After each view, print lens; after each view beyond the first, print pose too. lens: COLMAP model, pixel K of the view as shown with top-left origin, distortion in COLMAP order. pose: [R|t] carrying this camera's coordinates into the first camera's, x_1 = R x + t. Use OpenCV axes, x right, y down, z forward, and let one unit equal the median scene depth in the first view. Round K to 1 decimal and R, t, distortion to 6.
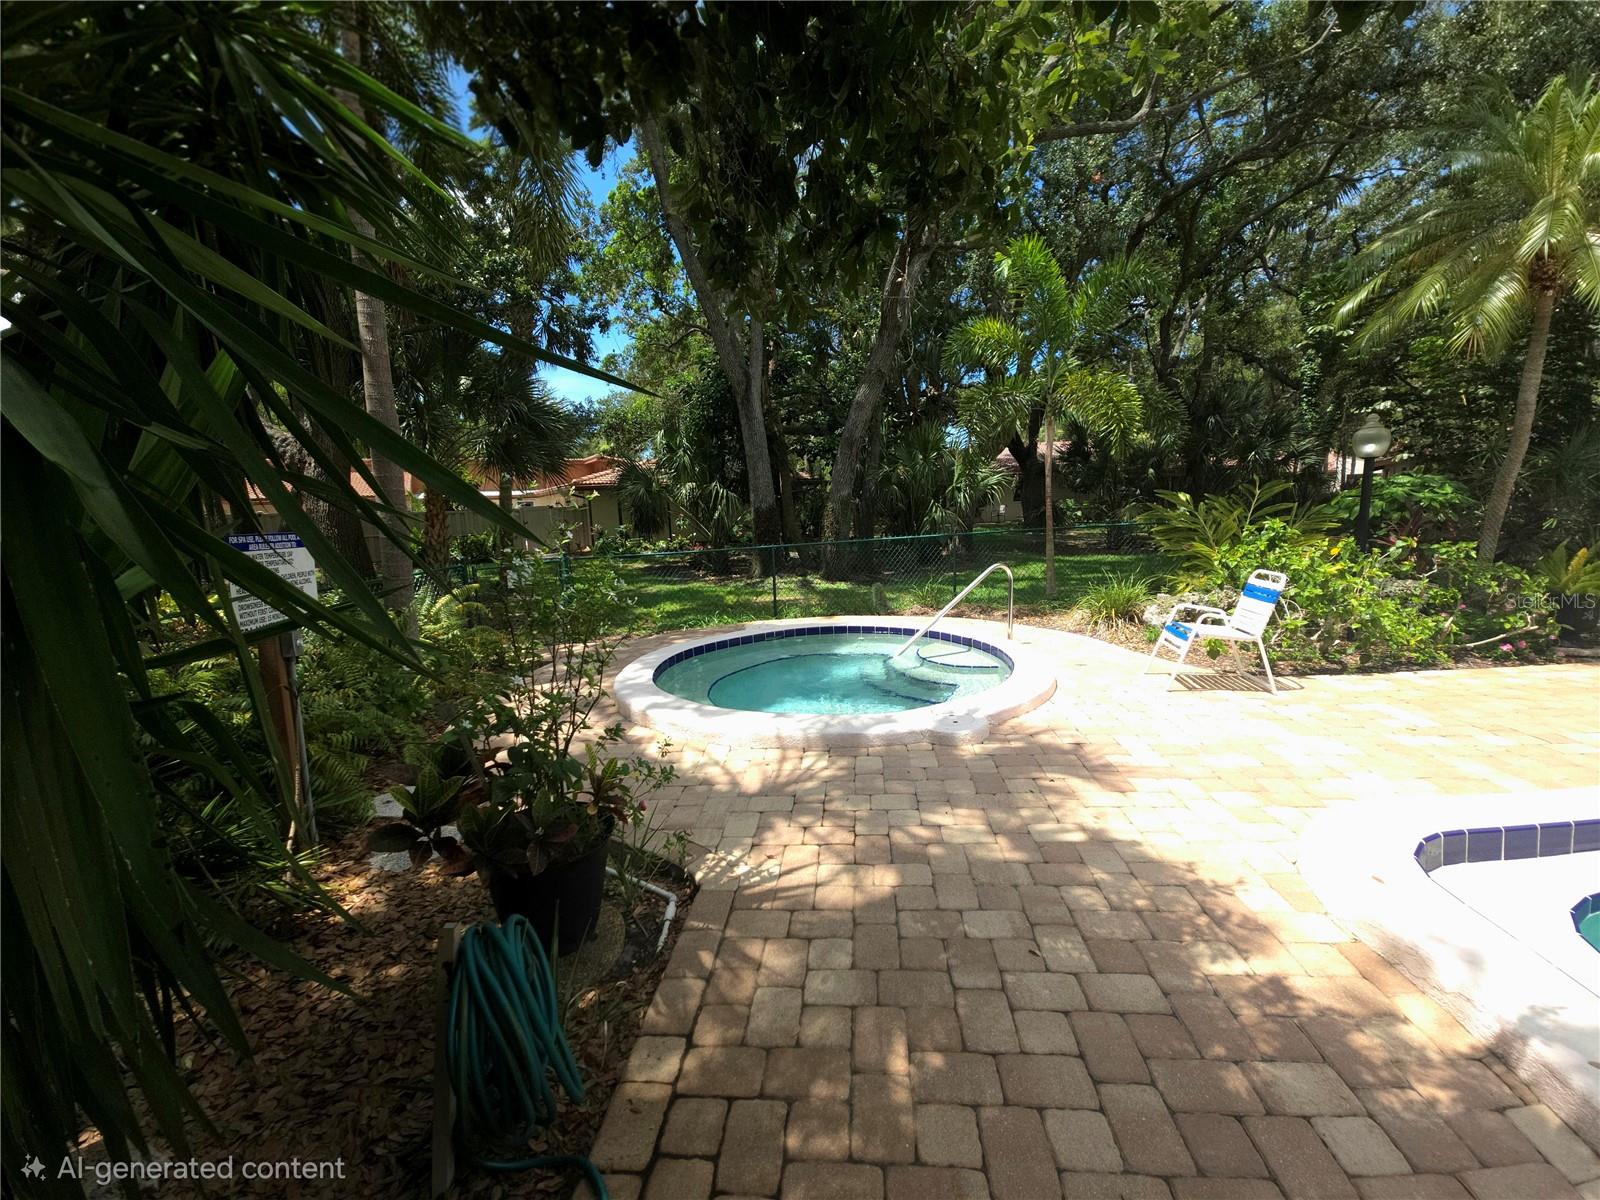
lens RADIAL K [[625.0, 0, 800.0], [0, 625.0, 600.0], [0, 0, 1]] dist [0.023629, -0.017588]
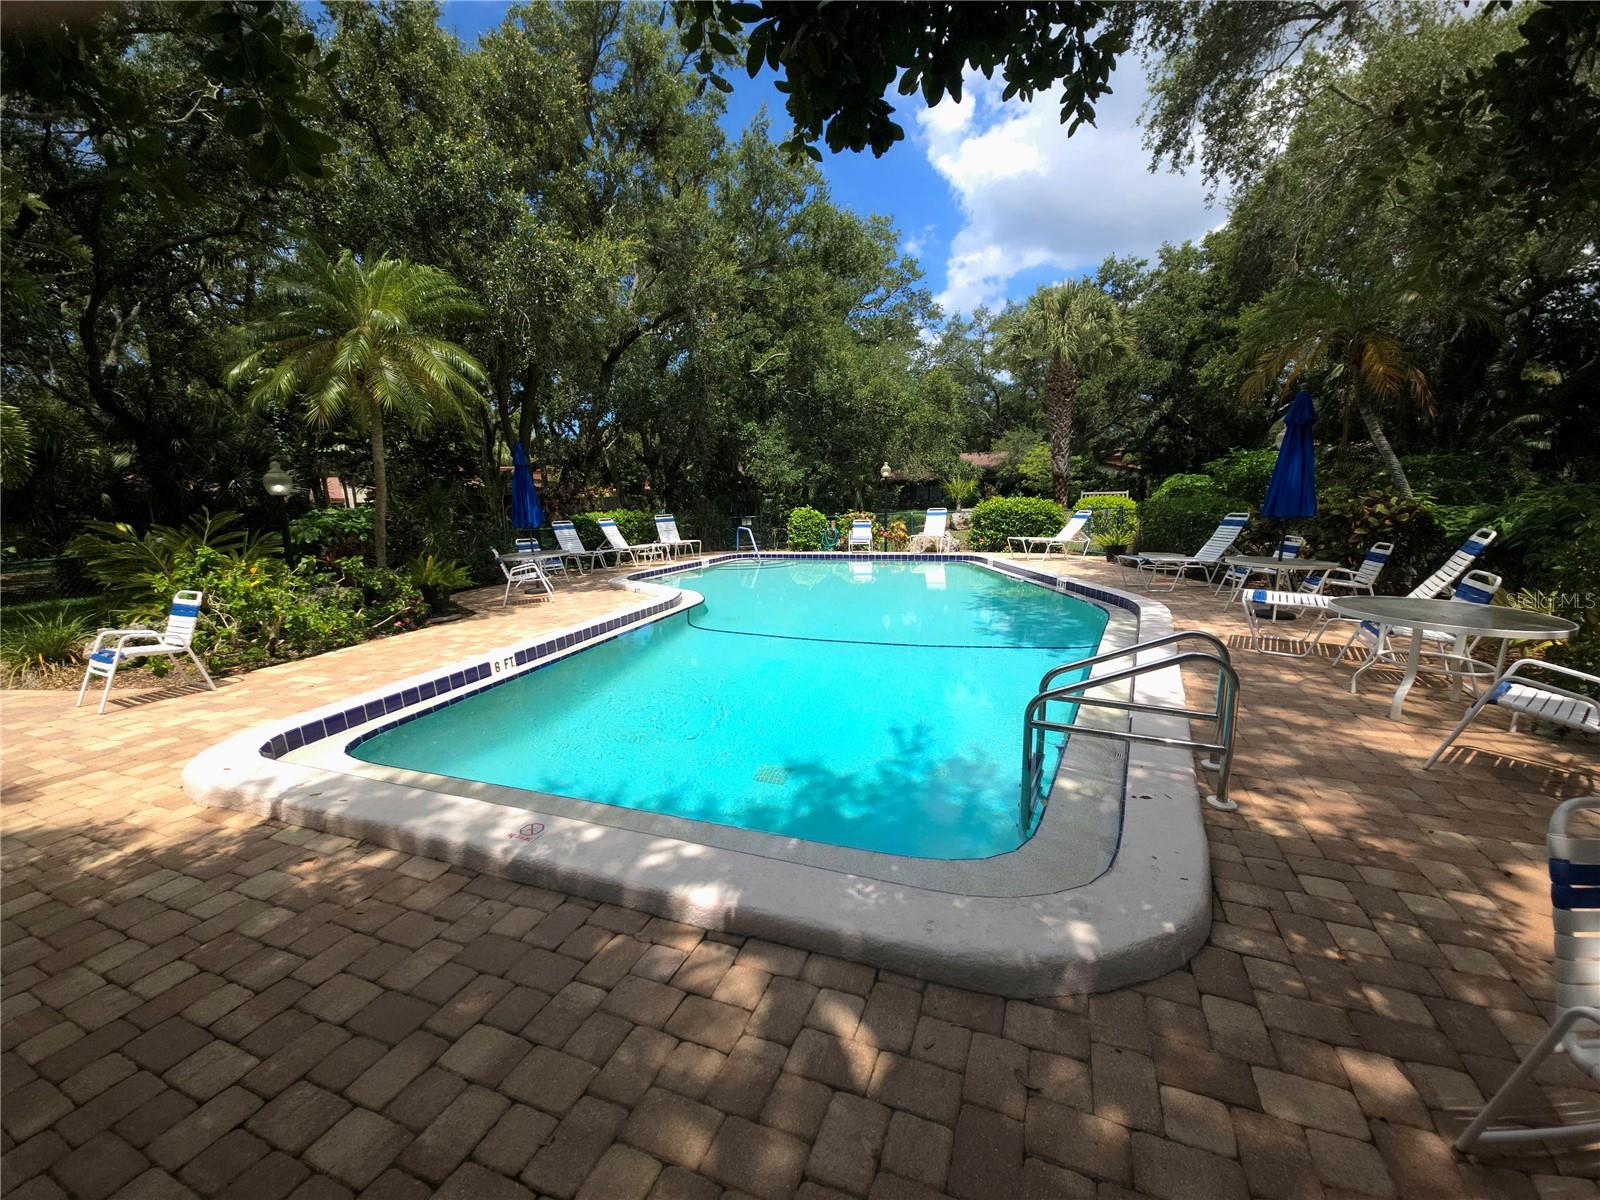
lens RADIAL K [[625.0, 0, 800.0], [0, 625.0, 600.0], [0, 0, 1]] dist [0.023629, -0.017588]
pose [[0.266195, -0.126479, 0.955585, -0.074517], [0.164020, 0.982840, 0.084396, 0.056127], [-0.949862, 0.134269, 0.282372, -0.399491]]
